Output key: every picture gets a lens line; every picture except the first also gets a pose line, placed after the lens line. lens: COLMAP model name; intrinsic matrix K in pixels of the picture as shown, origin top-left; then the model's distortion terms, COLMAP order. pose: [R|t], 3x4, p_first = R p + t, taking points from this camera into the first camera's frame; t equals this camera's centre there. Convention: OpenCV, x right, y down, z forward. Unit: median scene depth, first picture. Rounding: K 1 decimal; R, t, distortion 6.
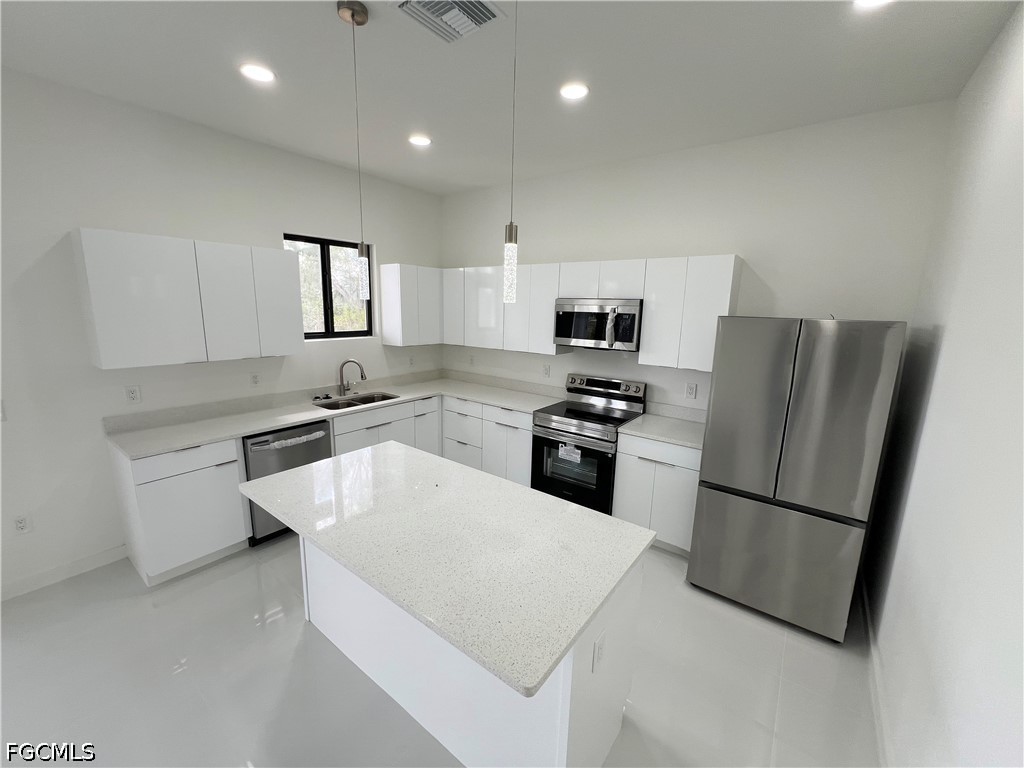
lens RADIAL K [[409.3, 0, 513.6], [0, 409.3, 382.7], [0, 0, 1]] dist [-0.001156, -0.000092]
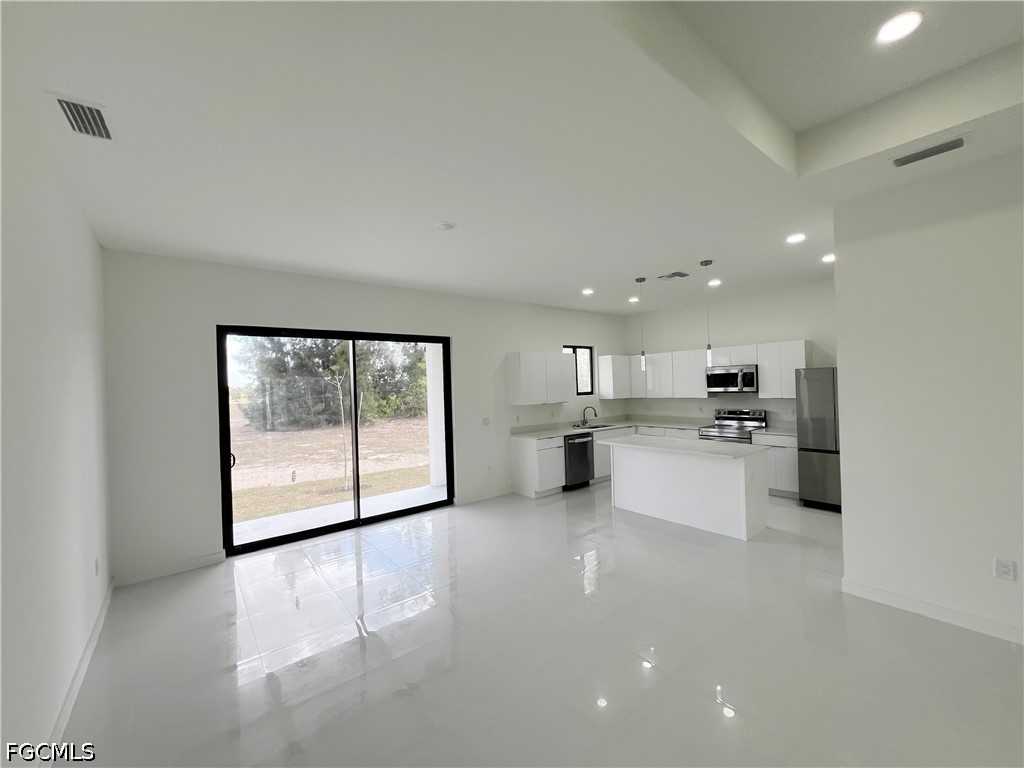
lens RADIAL K [[409.3, 0, 511.1], [0, 409.3, 384.2], [0, 0, 1]] dist [-0.001156, -0.000092]
pose [[0.965622, -0.054281, -0.254221, -0.287216], [0.005138, 0.981750, -0.190107, 0.223064], [0.259900, 0.182266, 0.948278, -1.002141]]
